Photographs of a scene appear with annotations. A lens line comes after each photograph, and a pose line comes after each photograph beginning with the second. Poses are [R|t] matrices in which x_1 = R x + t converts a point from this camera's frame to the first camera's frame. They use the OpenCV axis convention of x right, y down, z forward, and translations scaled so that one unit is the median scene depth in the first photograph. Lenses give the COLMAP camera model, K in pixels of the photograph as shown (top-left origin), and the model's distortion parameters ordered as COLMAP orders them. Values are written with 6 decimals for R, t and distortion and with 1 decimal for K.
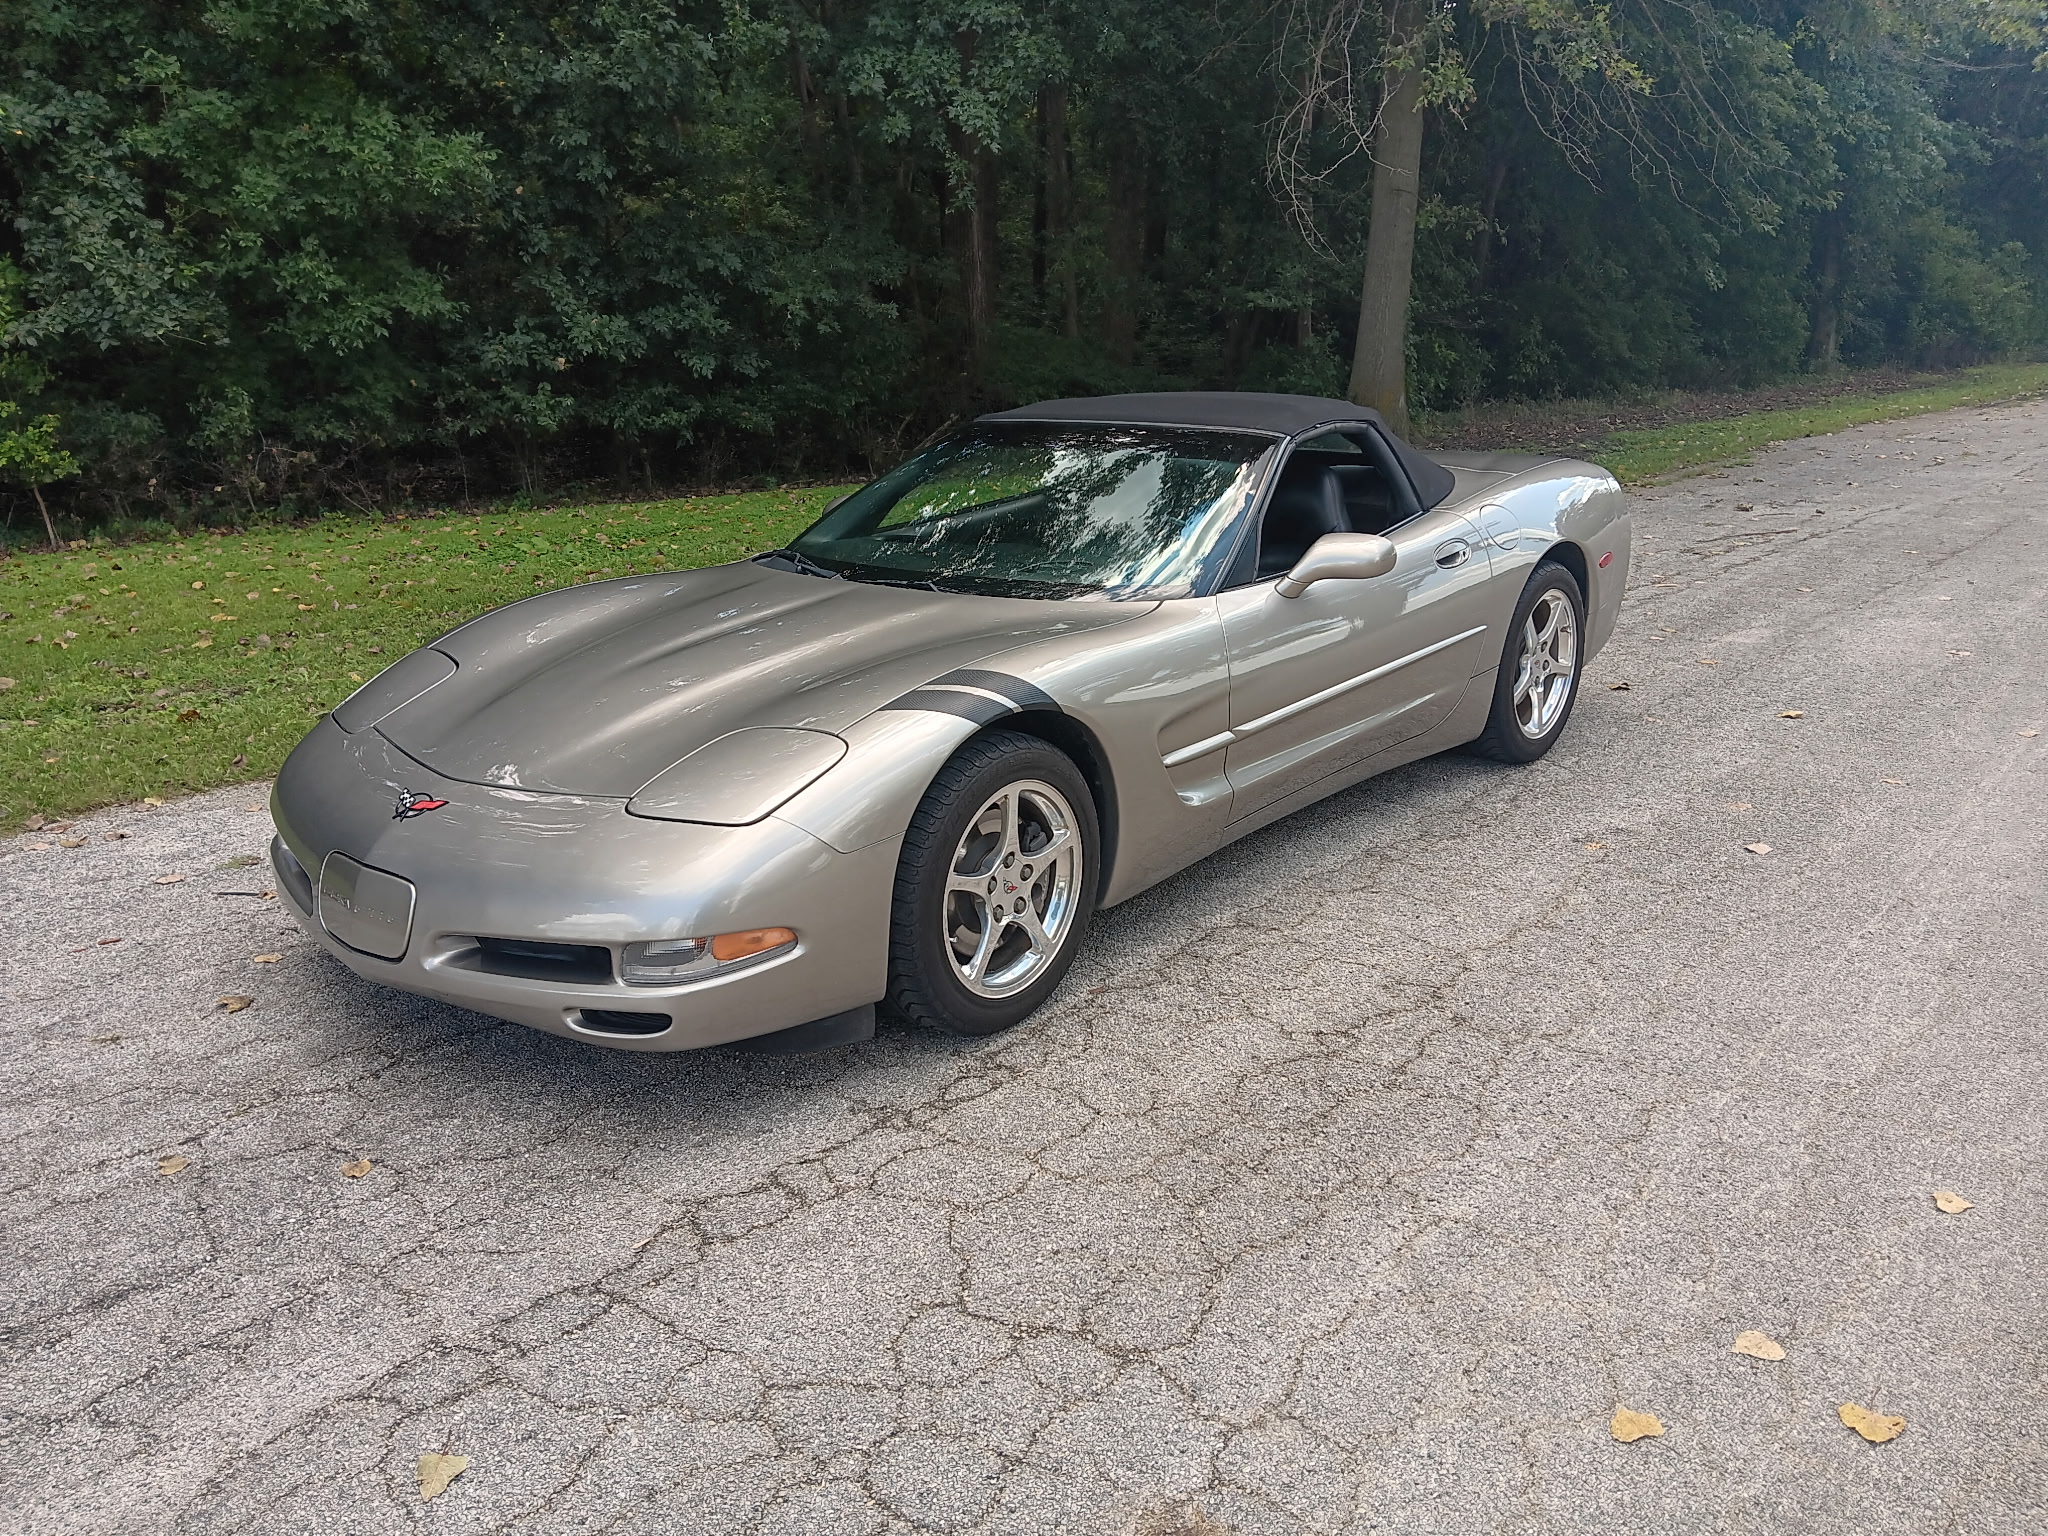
lens RADIAL K [[1629.3, 0, 1038.0], [0, 1629.3, 766.7], [0, 0, 1]] dist [-0.000679, -0.036444]
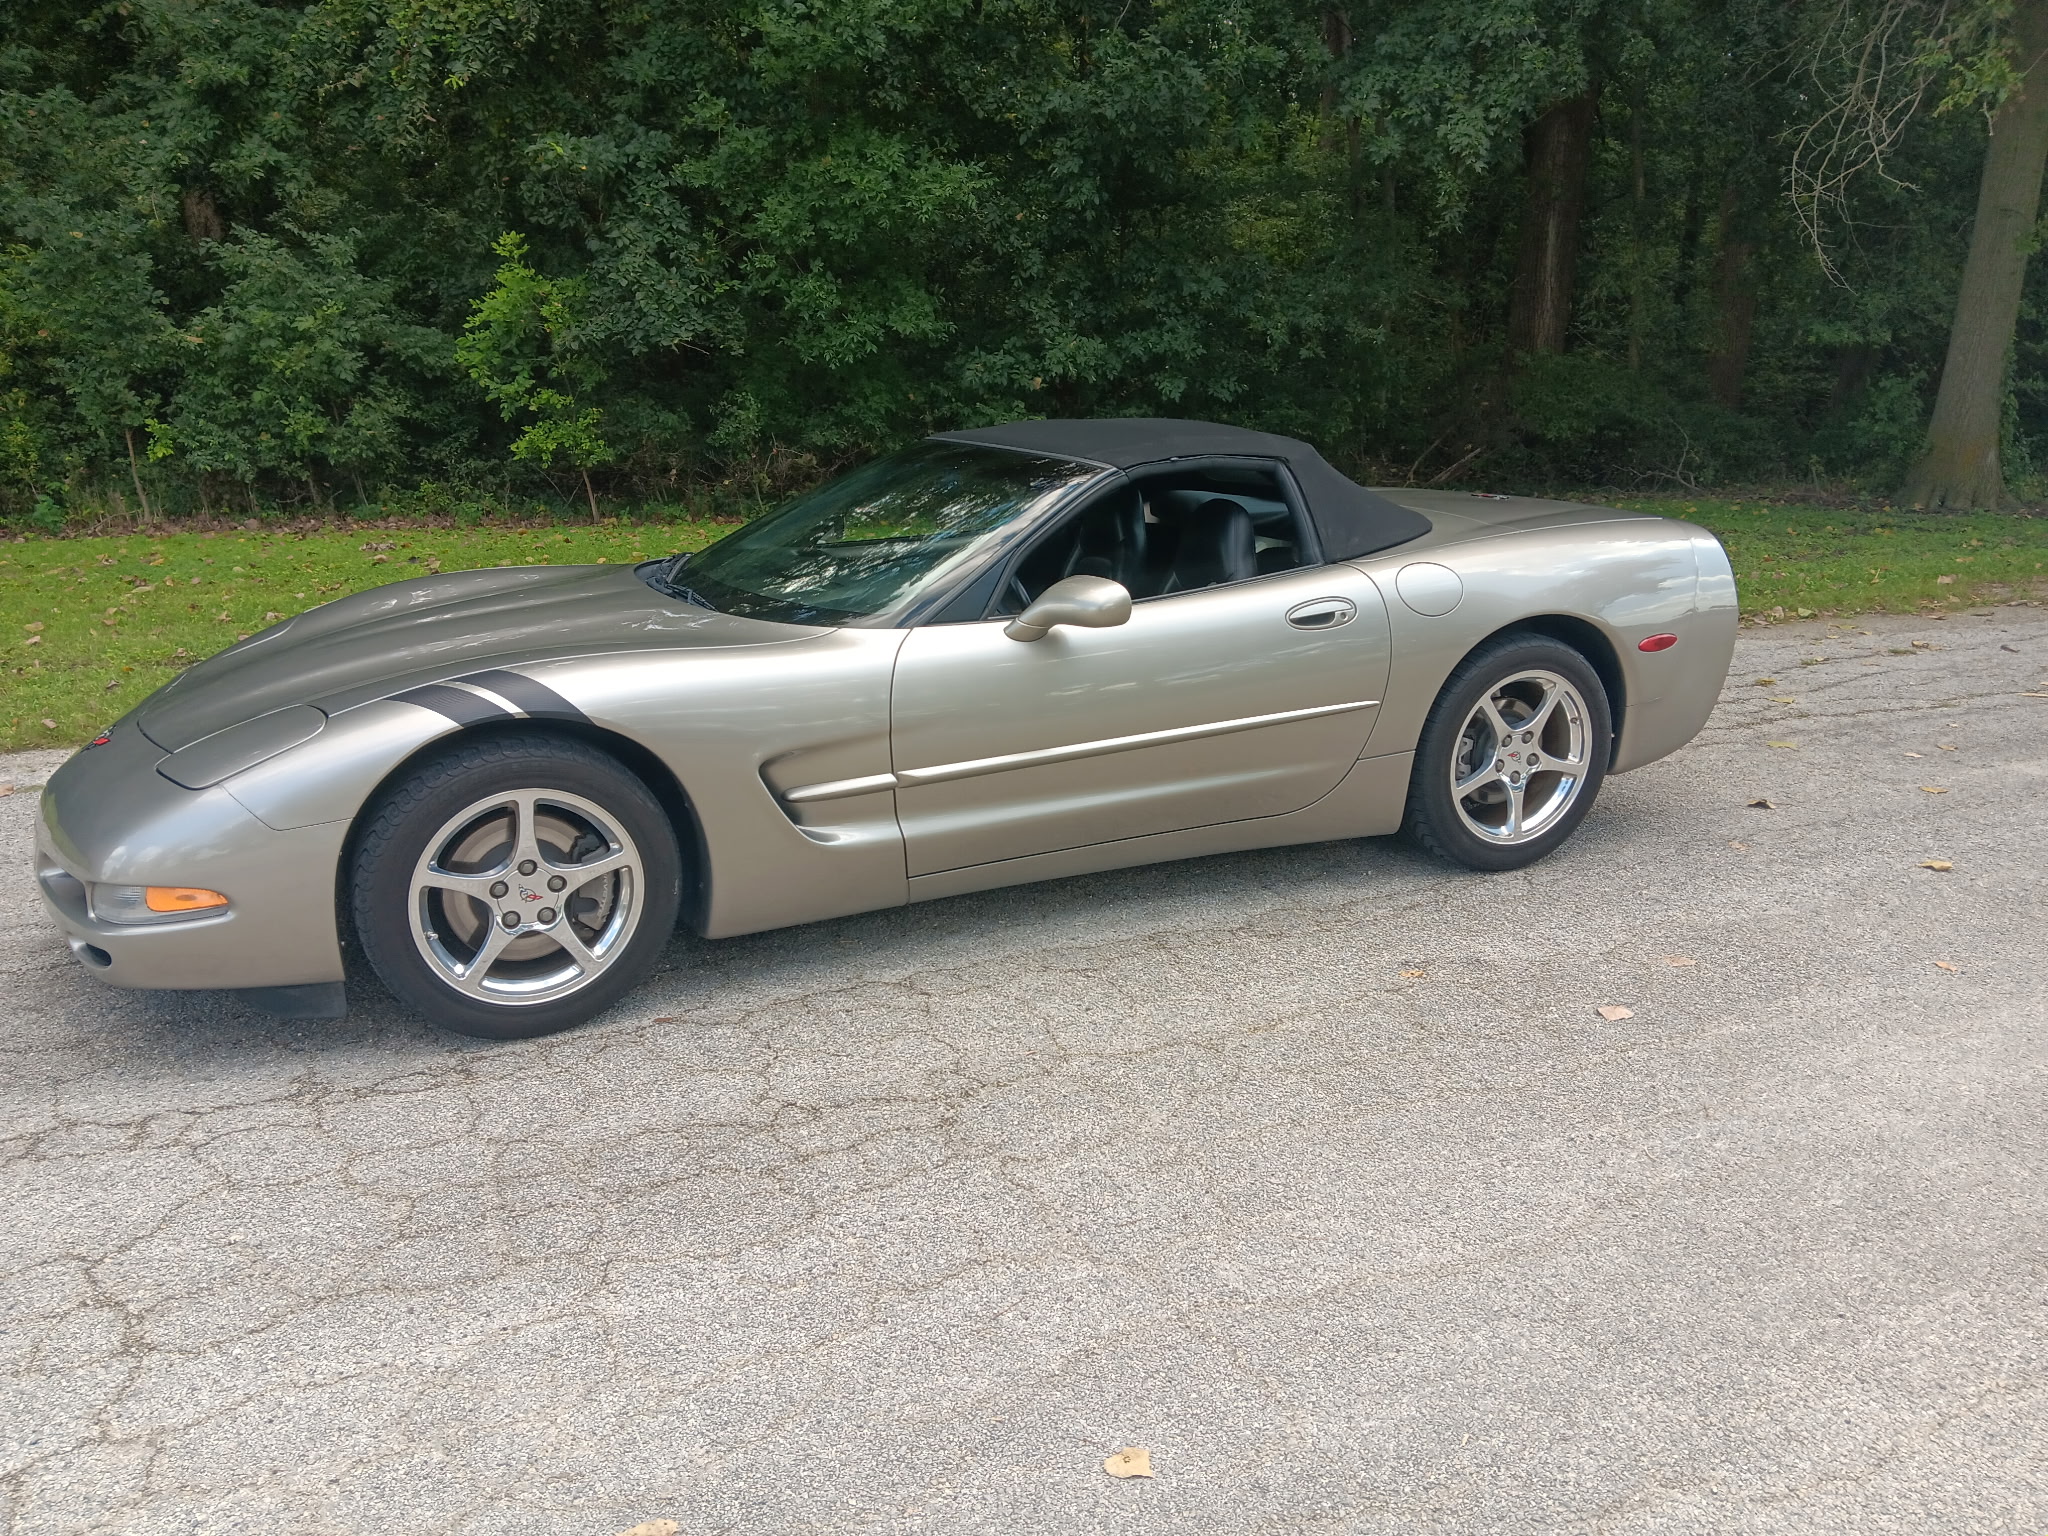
lens RADIAL K [[1629.3, 0, 1032.5], [0, 1629.3, 784.3], [0, 0, 1]] dist [-0.000679, -0.036444]
pose [[0.910613, 0.126429, -0.393446, 0.160813], [-0.129325, 0.991415, 0.019261, -0.012865], [0.392504, 0.033343, 0.919146, 0.051582]]
